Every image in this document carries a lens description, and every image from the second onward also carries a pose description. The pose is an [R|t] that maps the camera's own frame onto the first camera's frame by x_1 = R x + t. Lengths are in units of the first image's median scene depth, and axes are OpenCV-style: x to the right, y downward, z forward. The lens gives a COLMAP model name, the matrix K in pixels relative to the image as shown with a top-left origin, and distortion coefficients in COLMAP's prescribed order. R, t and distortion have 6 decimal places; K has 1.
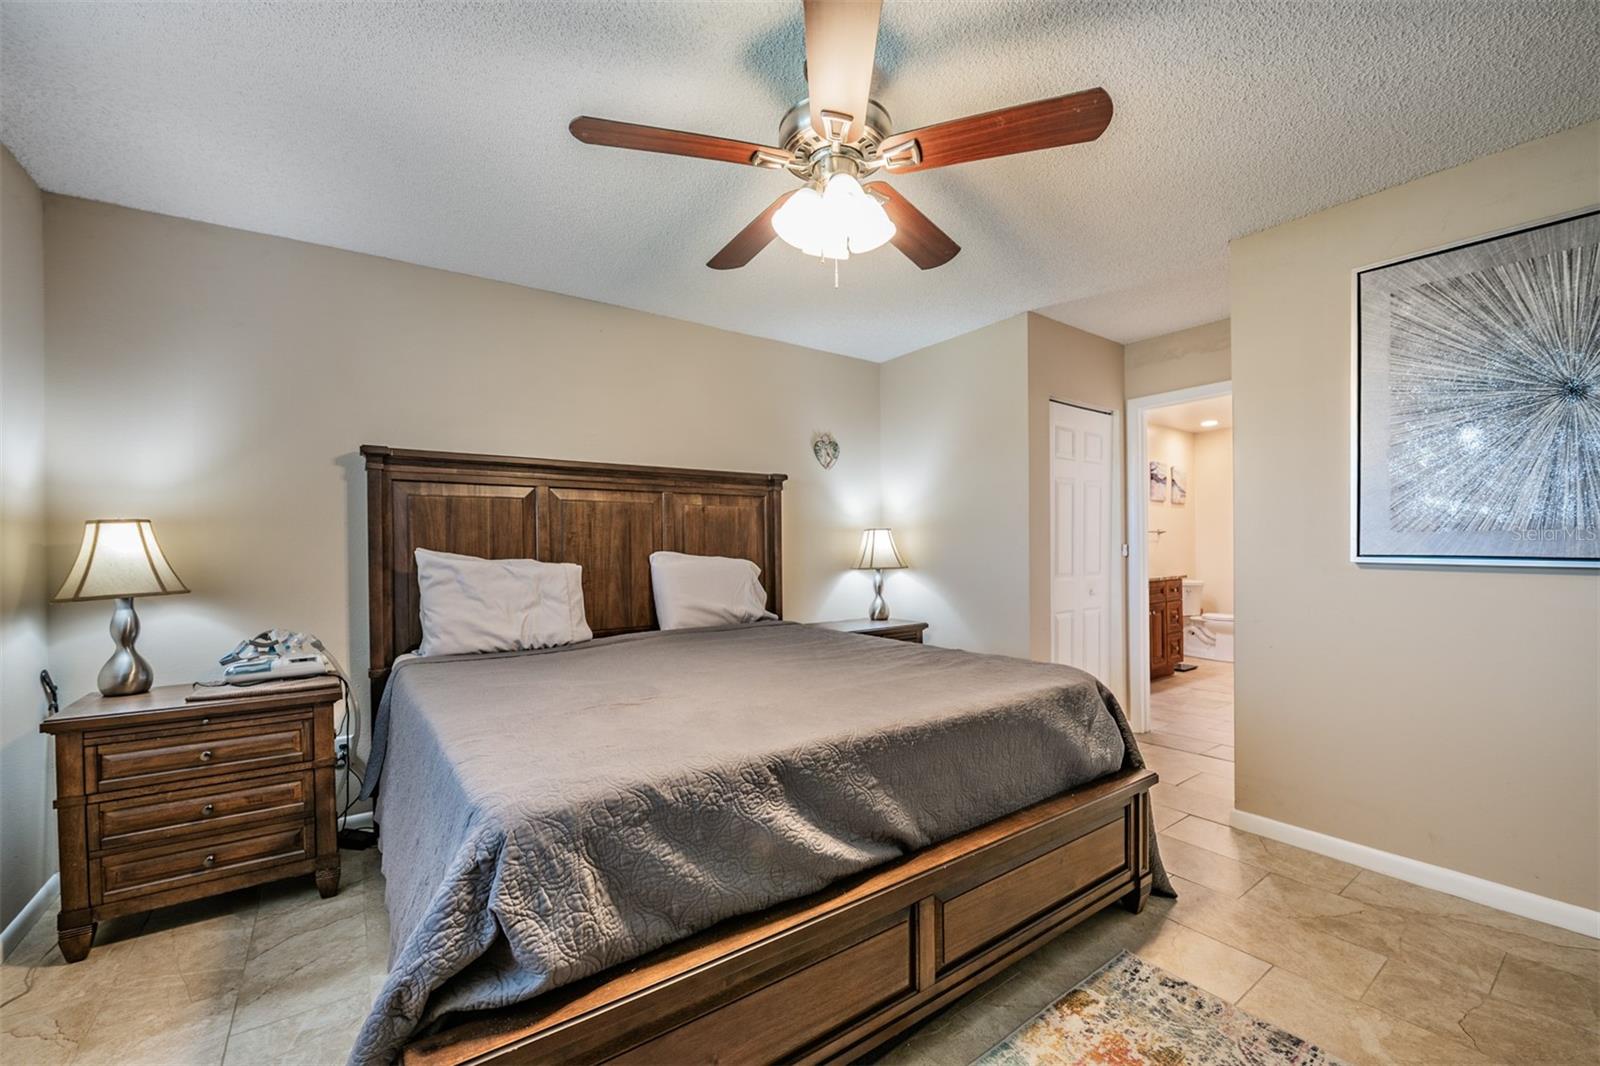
lens RADIAL K [[636.8, 0, 793.1], [0, 636.8, 547.4], [0, 0, 1]] dist [-0.009044, -0.003455]
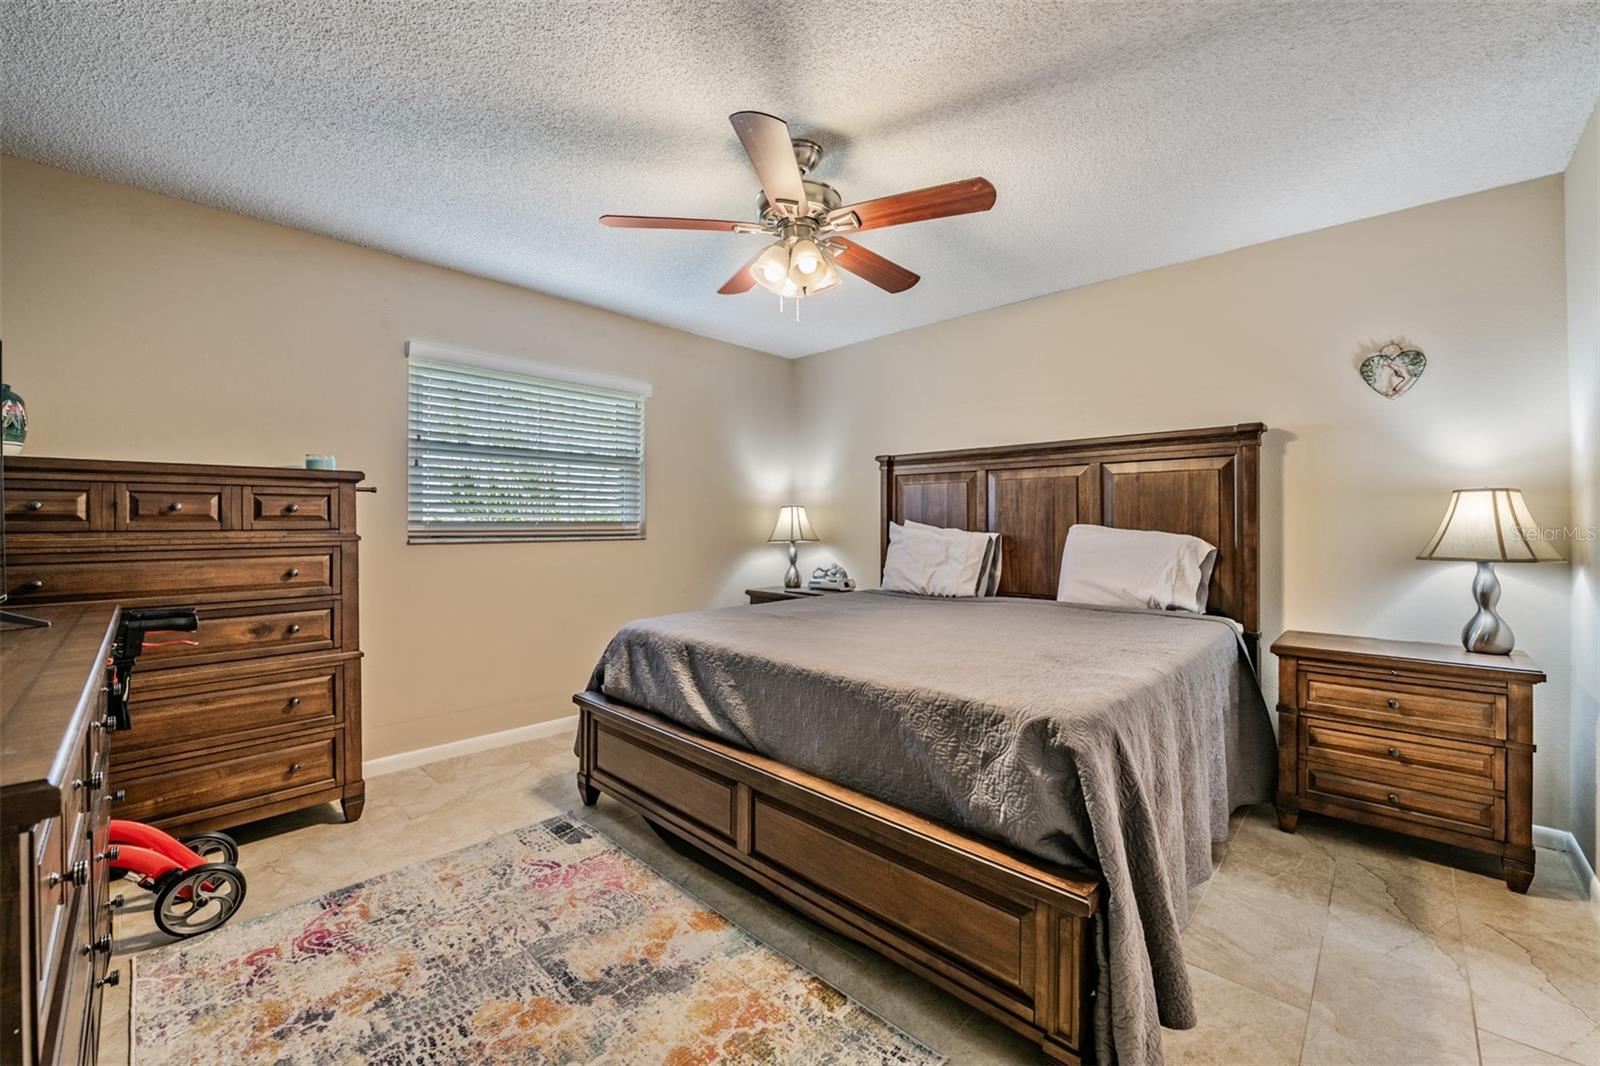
lens RADIAL K [[636.8, 0, 806.1], [0, 636.8, 519.9], [0, 0, 1]] dist [-0.009044, -0.003455]
pose [[0.202515, 0.003183, -0.979274, 0.719548], [-0.004327, 0.999988, 0.002356, -0.001005], [0.979270, 0.003760, 0.202527, 0.402946]]
